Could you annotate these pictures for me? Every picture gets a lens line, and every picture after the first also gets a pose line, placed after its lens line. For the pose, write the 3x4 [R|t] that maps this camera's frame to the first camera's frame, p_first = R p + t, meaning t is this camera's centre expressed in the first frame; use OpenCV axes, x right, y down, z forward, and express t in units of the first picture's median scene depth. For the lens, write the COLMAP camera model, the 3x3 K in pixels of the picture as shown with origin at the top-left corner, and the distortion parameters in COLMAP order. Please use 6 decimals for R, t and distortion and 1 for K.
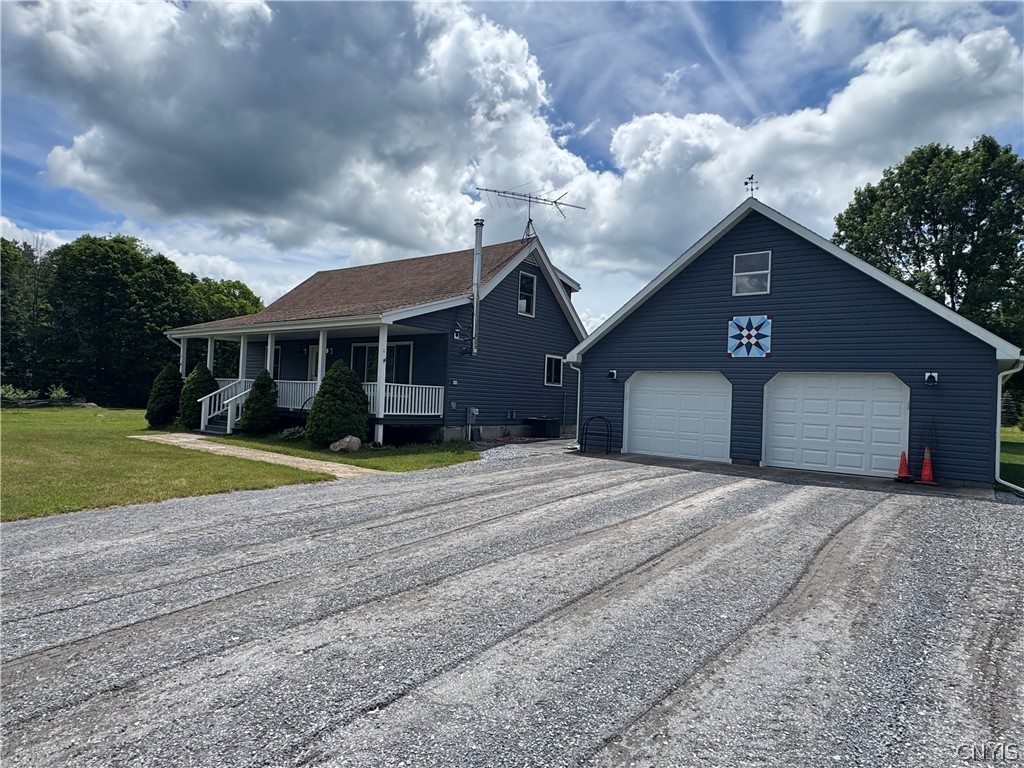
lens RADIAL K [[597.6, 0, 512.0], [0, 597.6, 384.0], [0, 0, 1]] dist [0.002008, 0.000154]
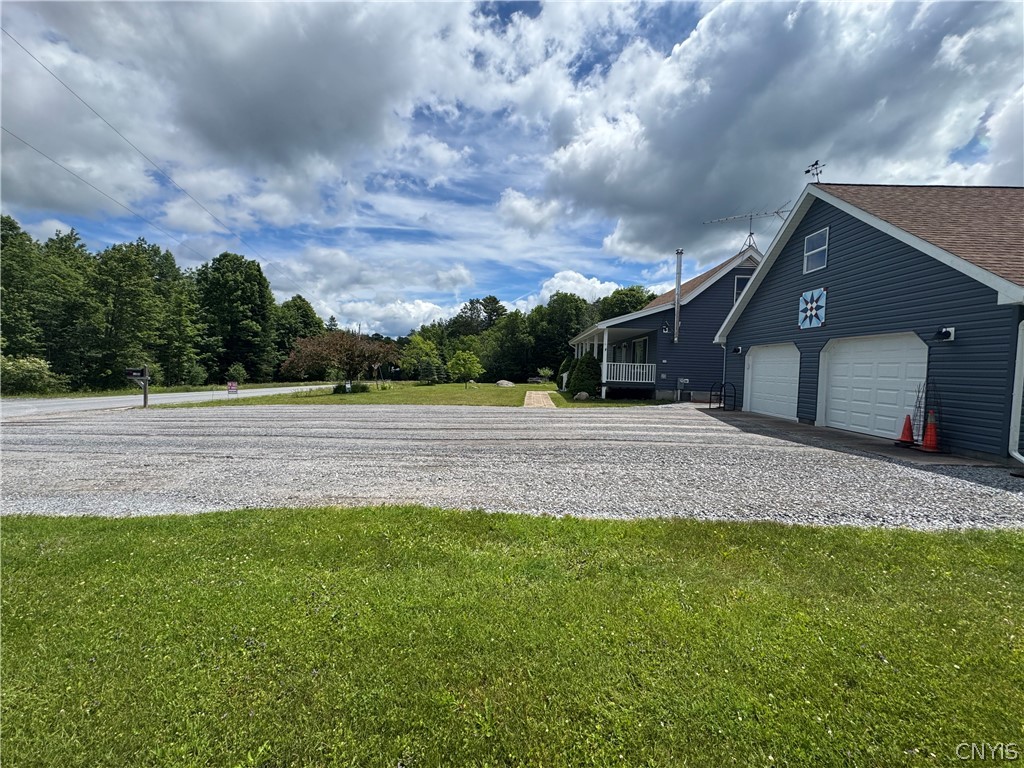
lens RADIAL K [[408.0, 0, 510.6], [0, 408.0, 383.5], [0, 0, 1]] dist [-0.004150, -0.000033]
pose [[0.575056, 0.008017, -0.818075, 0.690167], [0.014084, 0.999707, 0.019696, 0.036194], [0.817993, -0.022848, 0.574775, 0.101317]]
